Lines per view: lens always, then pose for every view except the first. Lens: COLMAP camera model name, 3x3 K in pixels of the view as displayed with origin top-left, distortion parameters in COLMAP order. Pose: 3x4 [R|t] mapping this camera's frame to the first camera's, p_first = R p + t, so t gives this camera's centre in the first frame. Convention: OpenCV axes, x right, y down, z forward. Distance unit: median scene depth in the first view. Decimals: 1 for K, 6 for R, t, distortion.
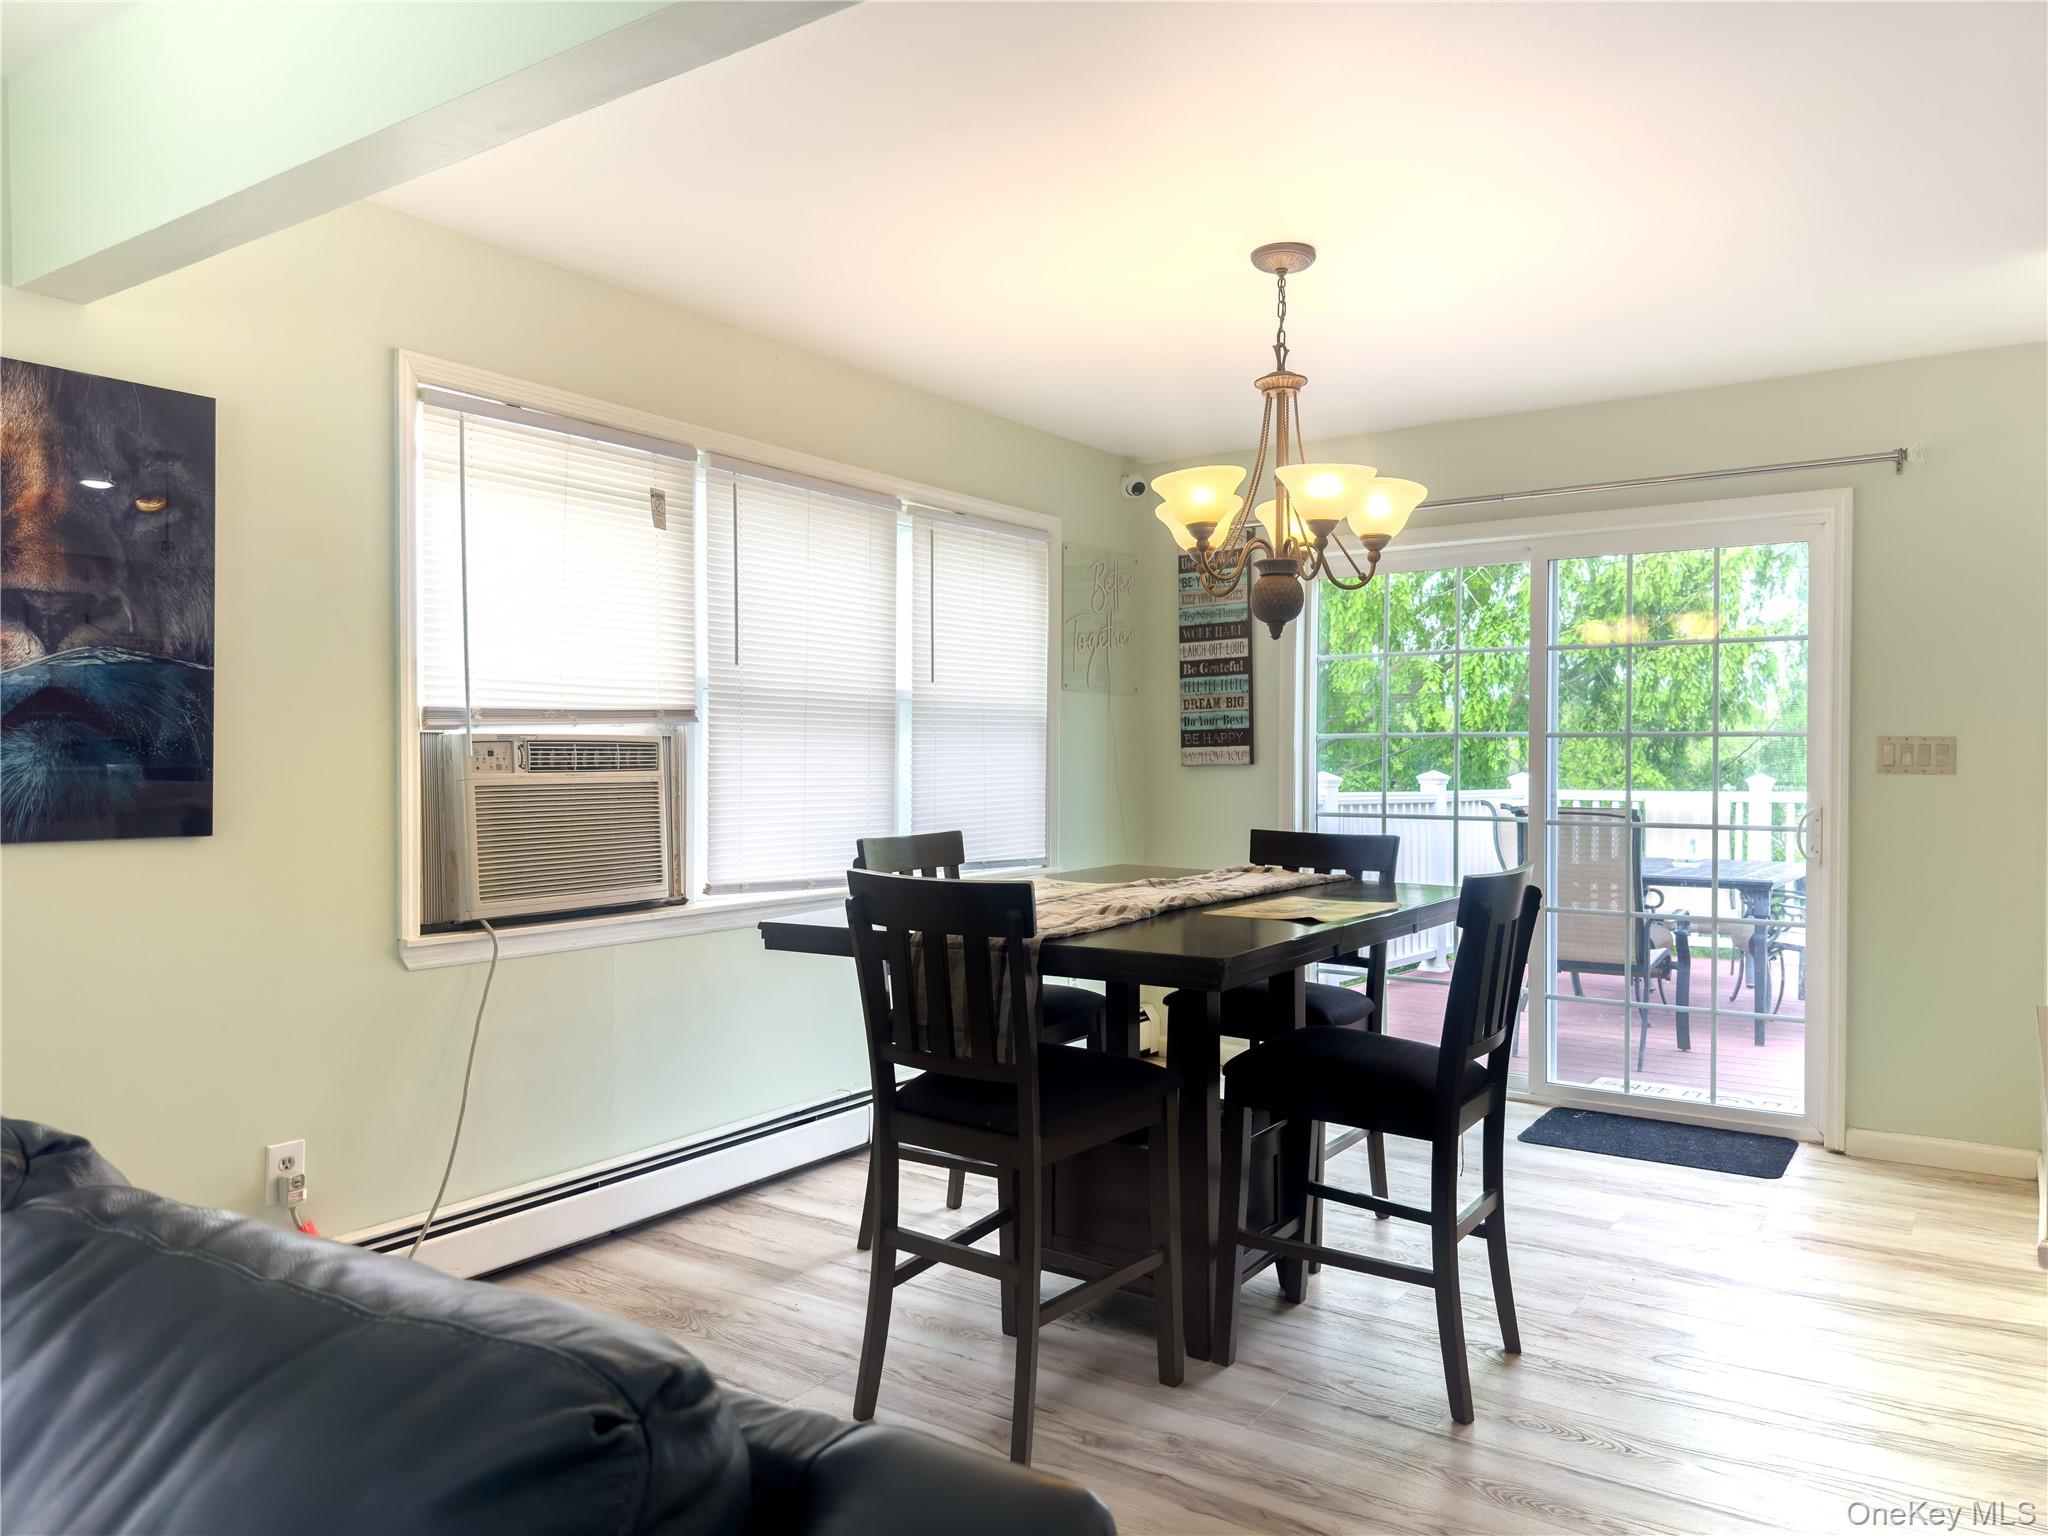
lens RADIAL K [[1449.6, 0, 1024.0], [0, 1449.6, 768.0], [0, 0, 1]] dist [-0.001546, 0.000528]
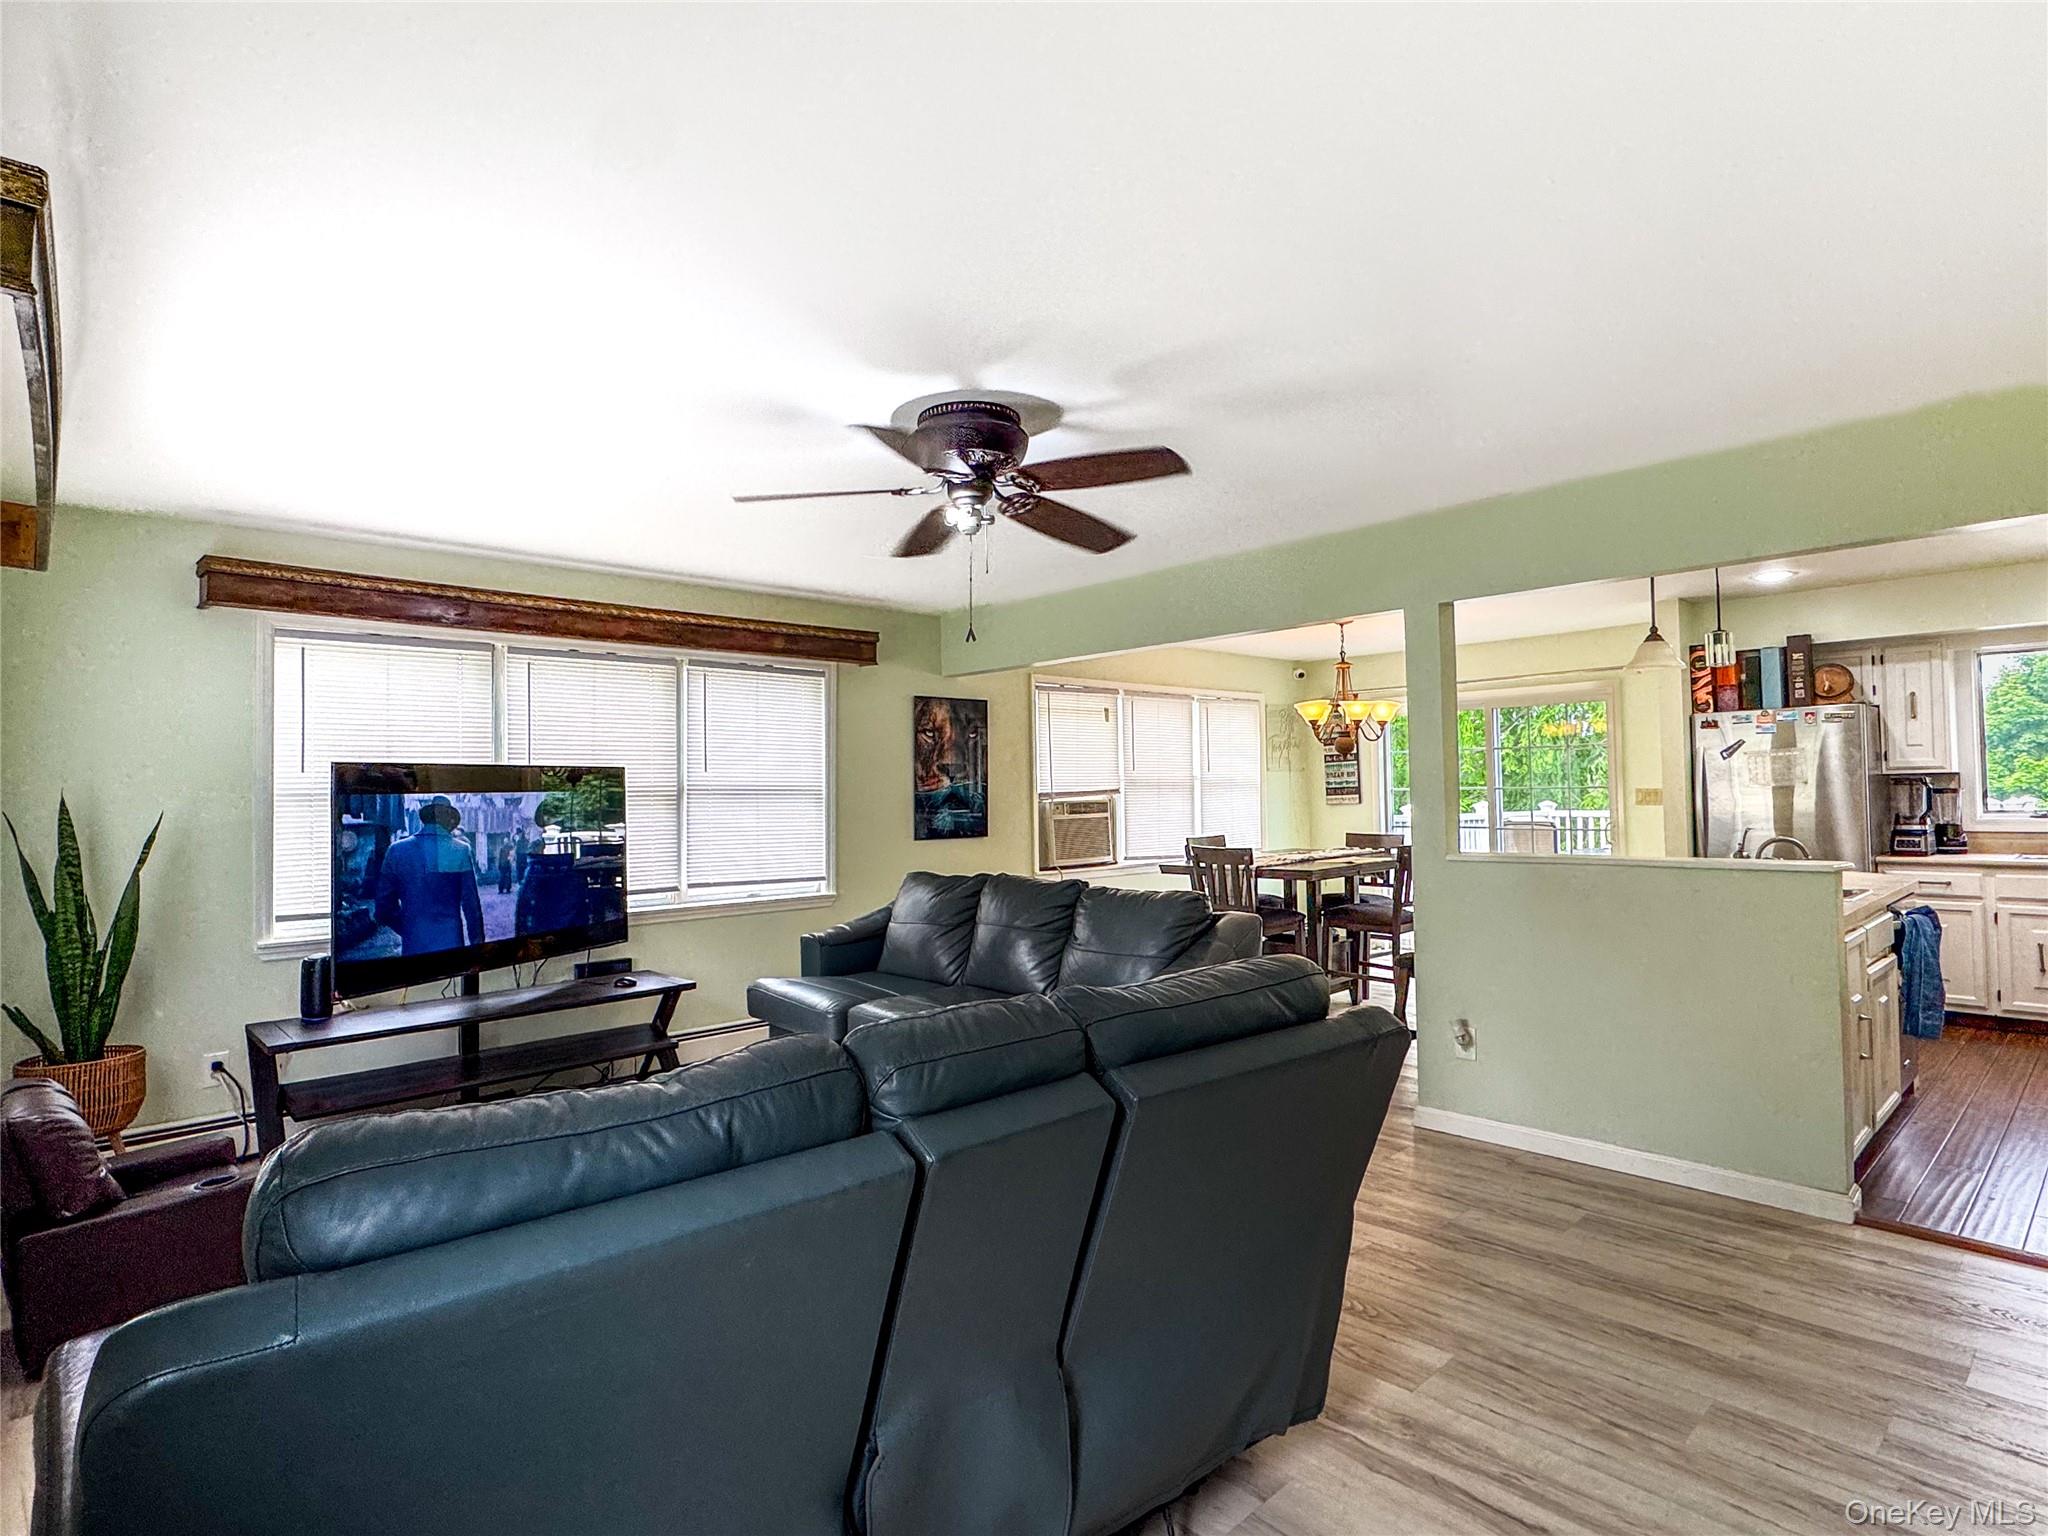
lens RADIAL K [[1072.0, 0, 1024.0], [0, 1072.0, 768.0], [0, 0, 1]] dist [0.041045, 0.000139]
pose [[0.977914, -0.026487, -0.207322, 0.006284], [0.020294, 0.999284, -0.031942, -0.023142], [0.208019, 0.027029, 0.977751, -1.086337]]
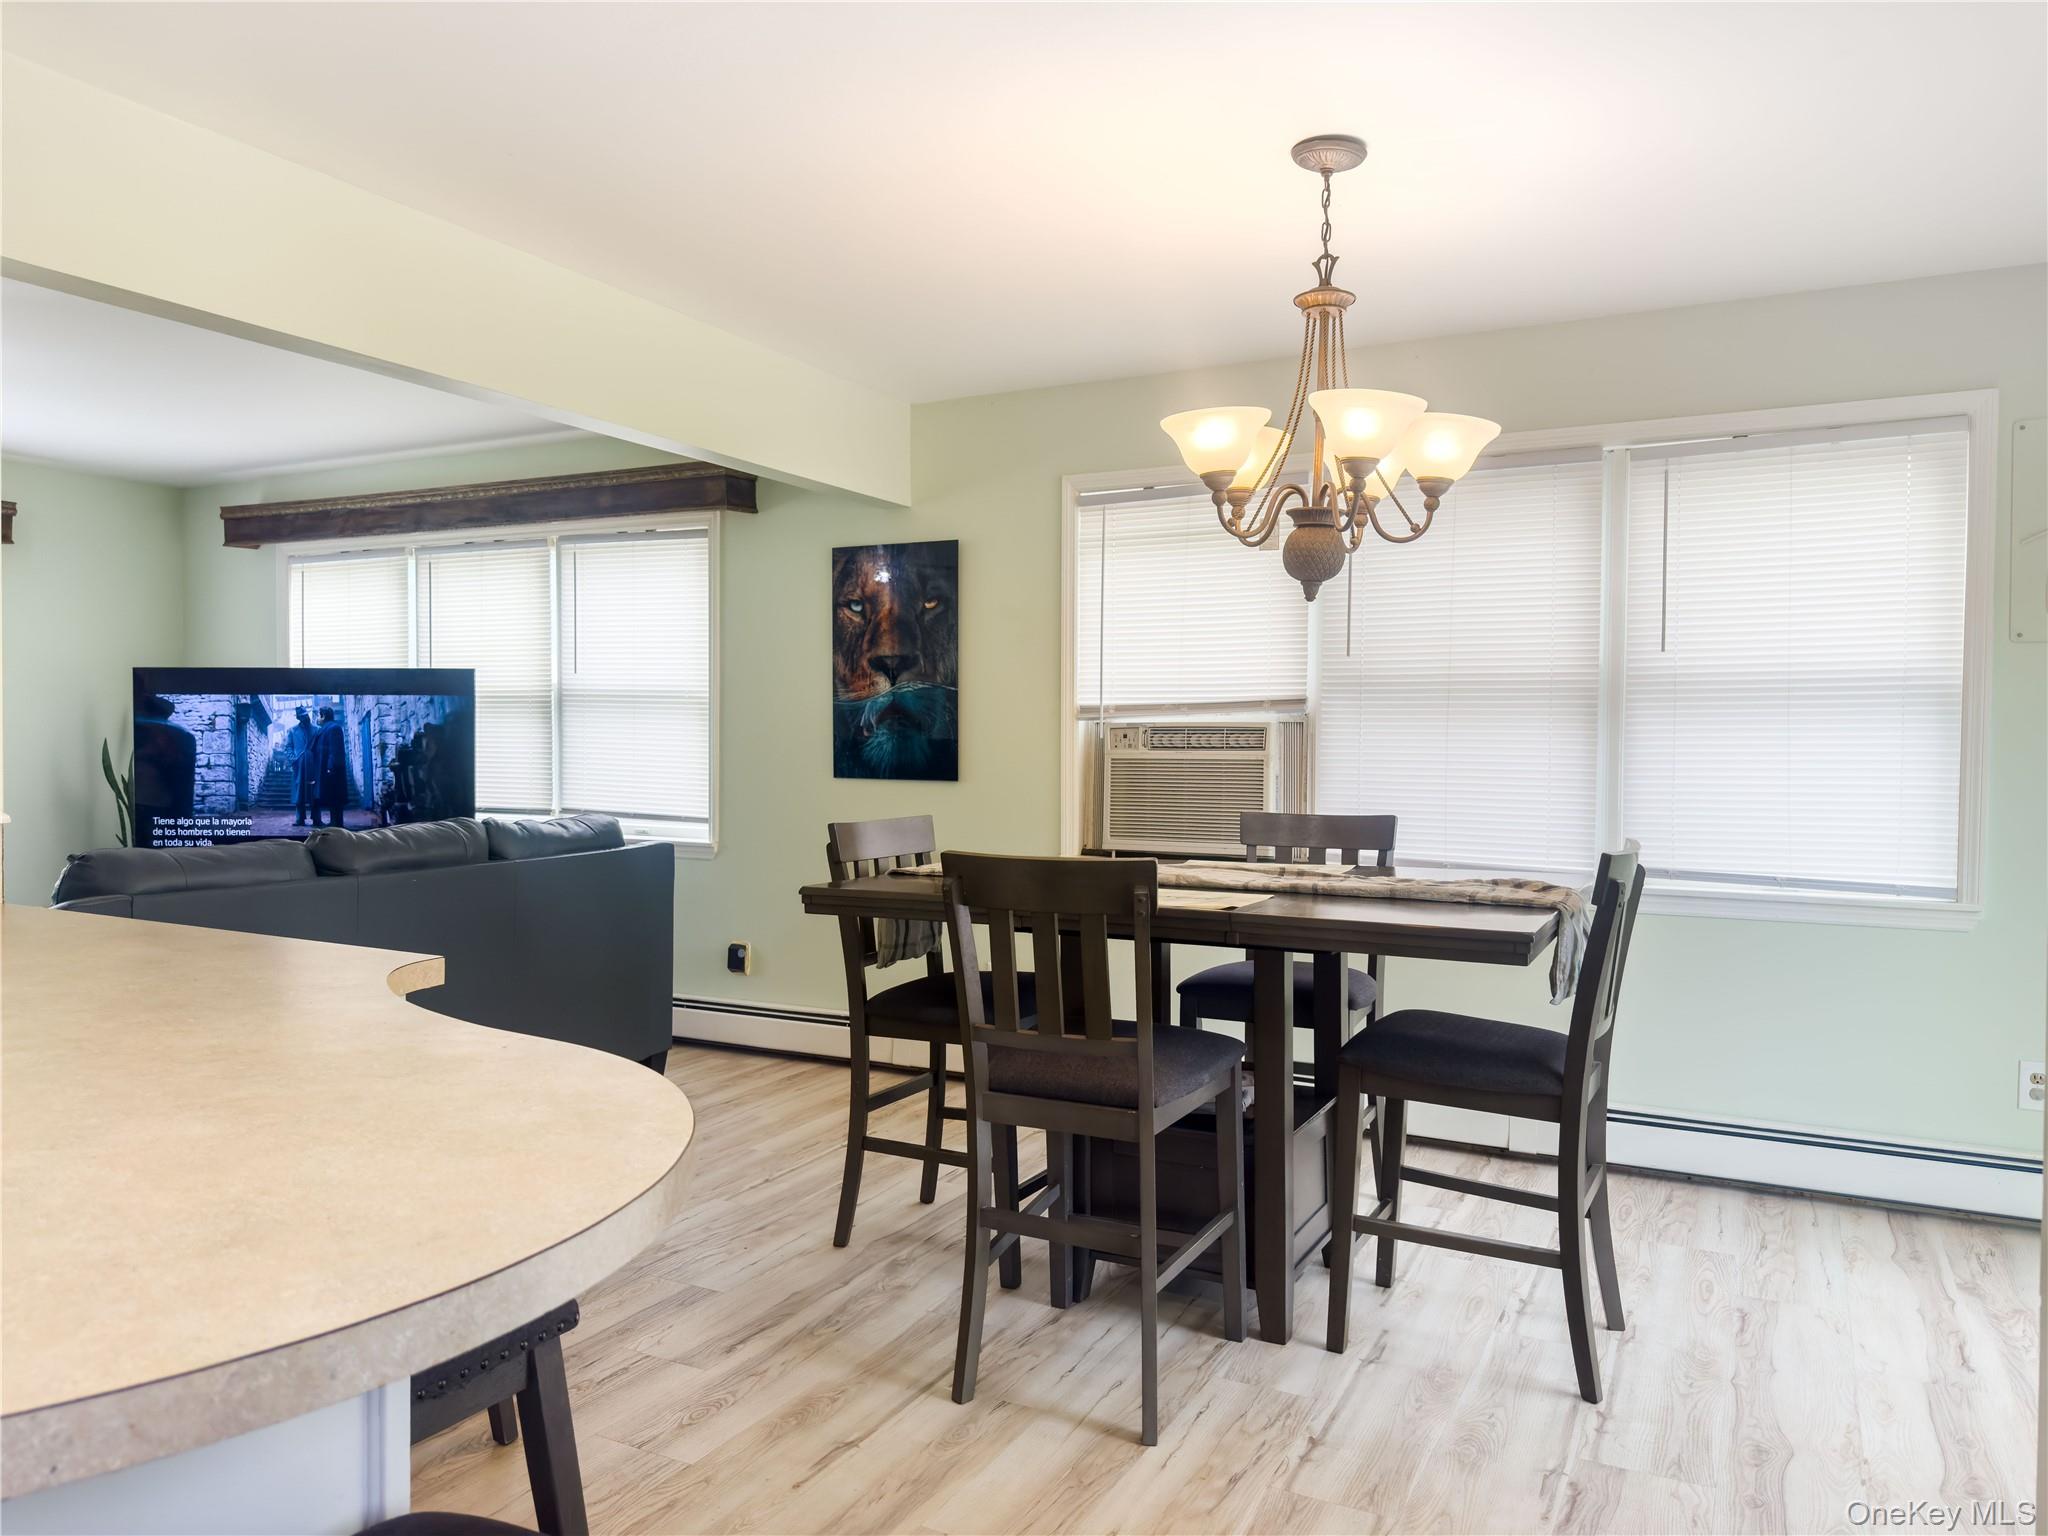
lens RADIAL K [[1387.6, 0, 1024.0], [0, 1387.6, 768.0], [0, 0, 1]] dist [0.113337, -0.000399]
pose [[0.142651, 0.018309, -0.989604, 0.991996], [-0.015595, 0.999746, 0.016248, 0.000643], [0.989650, 0.013115, 0.142901, 0.703734]]
